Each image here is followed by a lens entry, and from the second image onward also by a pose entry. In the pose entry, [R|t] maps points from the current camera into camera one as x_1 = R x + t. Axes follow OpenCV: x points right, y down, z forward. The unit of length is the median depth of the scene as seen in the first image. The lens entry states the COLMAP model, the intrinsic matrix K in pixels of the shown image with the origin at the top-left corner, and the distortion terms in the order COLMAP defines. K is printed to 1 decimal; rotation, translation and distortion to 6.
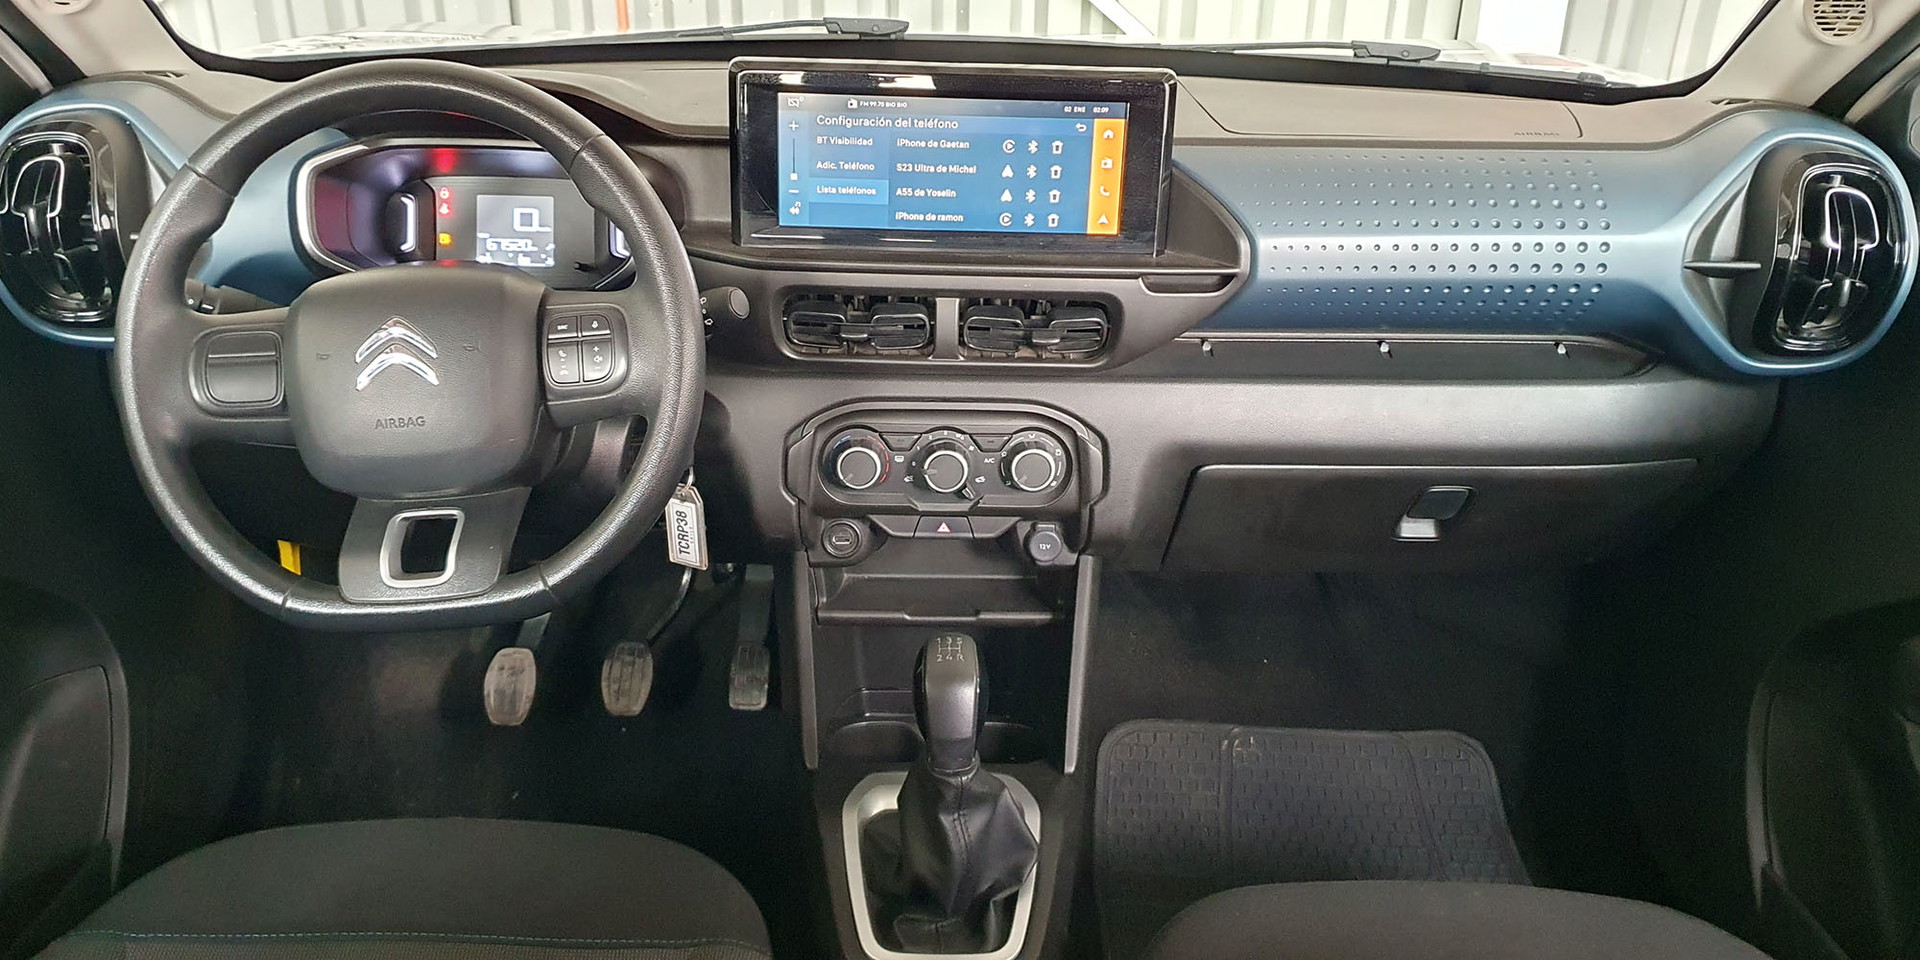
lens RADIAL K [[1582.0, 0, 935.4], [0, 1582.0, 485.0], [0, 0, 1]] dist [0.138498, -0.311934]
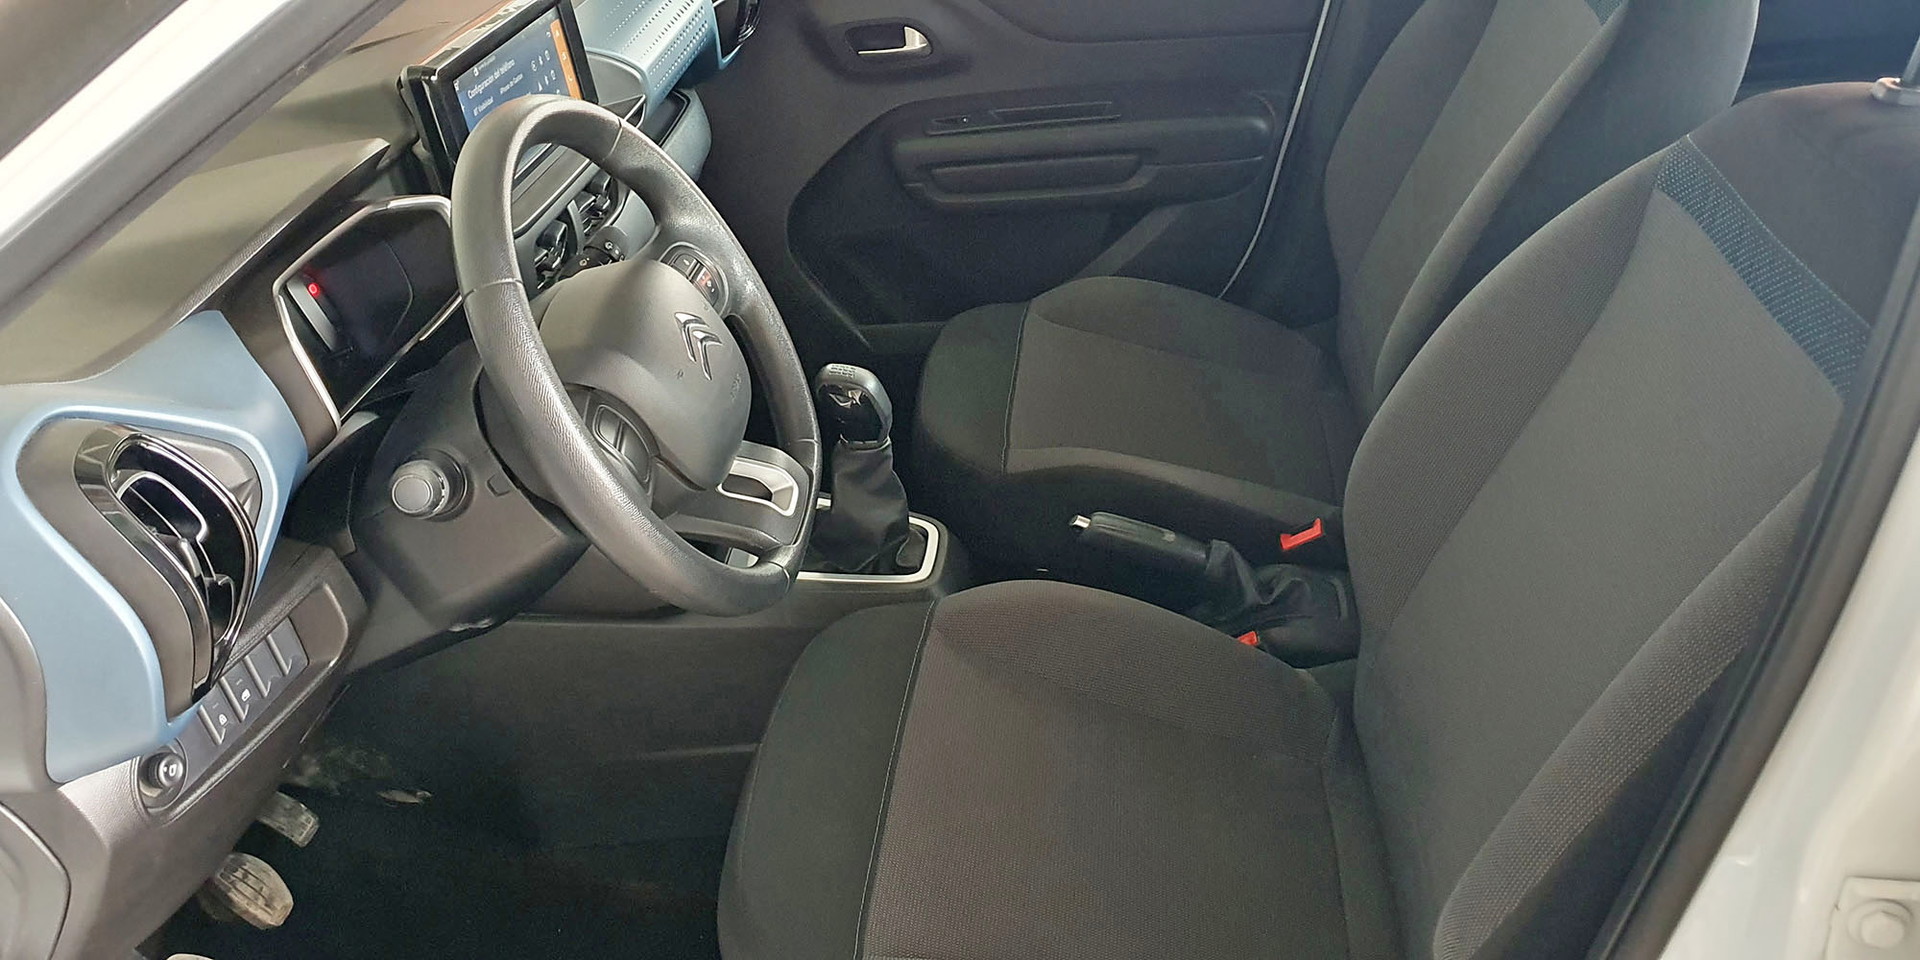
lens RADIAL K [[1571.3, 0, 1018.0], [0, 1571.3, 479.2], [0, 0, 1]] dist [0.000628, -0.000356]
pose [[0.072880, -0.525095, 0.847917, -1.069756], [0.467370, 0.769030, 0.436071, -0.313092], [-0.881052, 0.364510, 0.301461, 0.430323]]
